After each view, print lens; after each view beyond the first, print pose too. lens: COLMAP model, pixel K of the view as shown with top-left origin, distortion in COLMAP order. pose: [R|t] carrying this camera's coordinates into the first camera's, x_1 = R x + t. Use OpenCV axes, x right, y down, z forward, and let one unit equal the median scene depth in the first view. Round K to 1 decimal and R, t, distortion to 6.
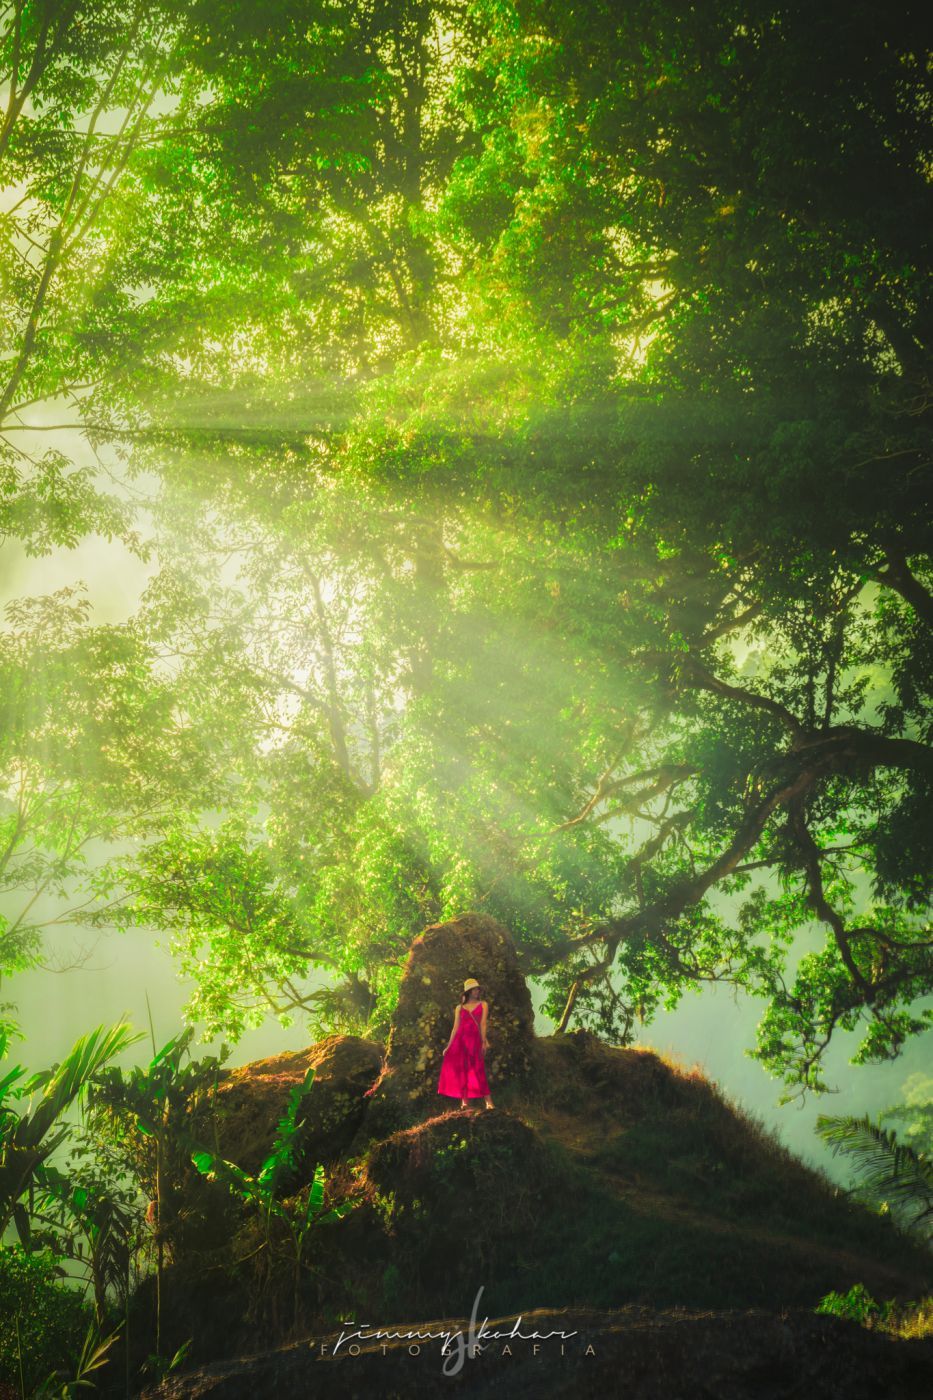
lens RADIAL K [[5659.6, 0, 466.5], [0, 5659.6, 700.0], [0, 0, 1]] dist [0.108904, -0.498428]
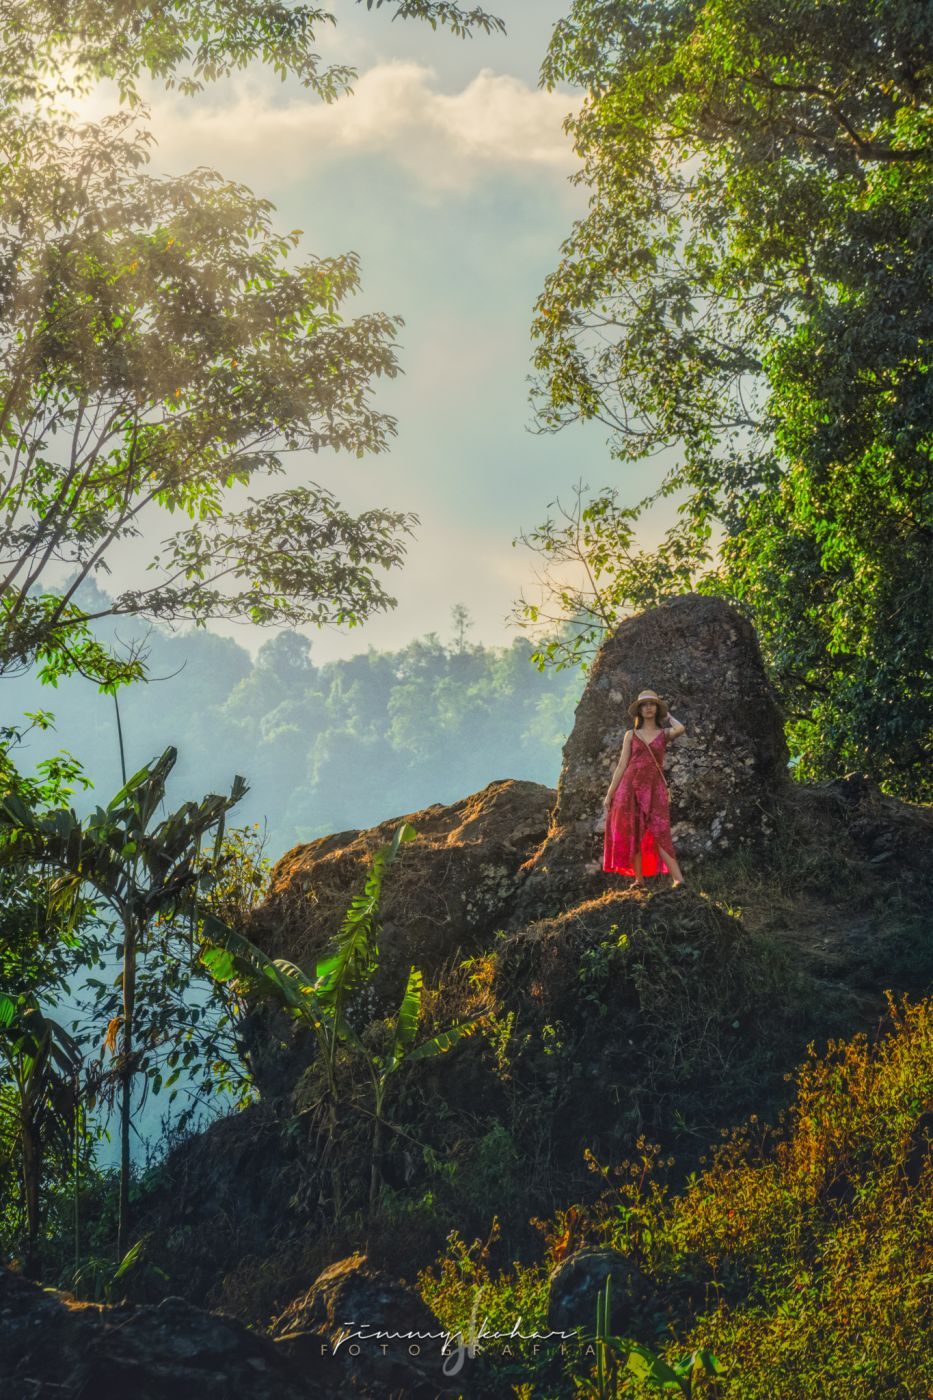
lens RADIAL K [[5659.6, 0, 466.5], [0, 5659.6, 700.0], [0, 0, 1]] dist [0.108904, -0.498428]
pose [[0.984156, 0.010448, -0.176995, 0.092157], [-0.006313, 0.999694, 0.023908, 0.034597], [0.177191, -0.022412, 0.983921, 0.352618]]
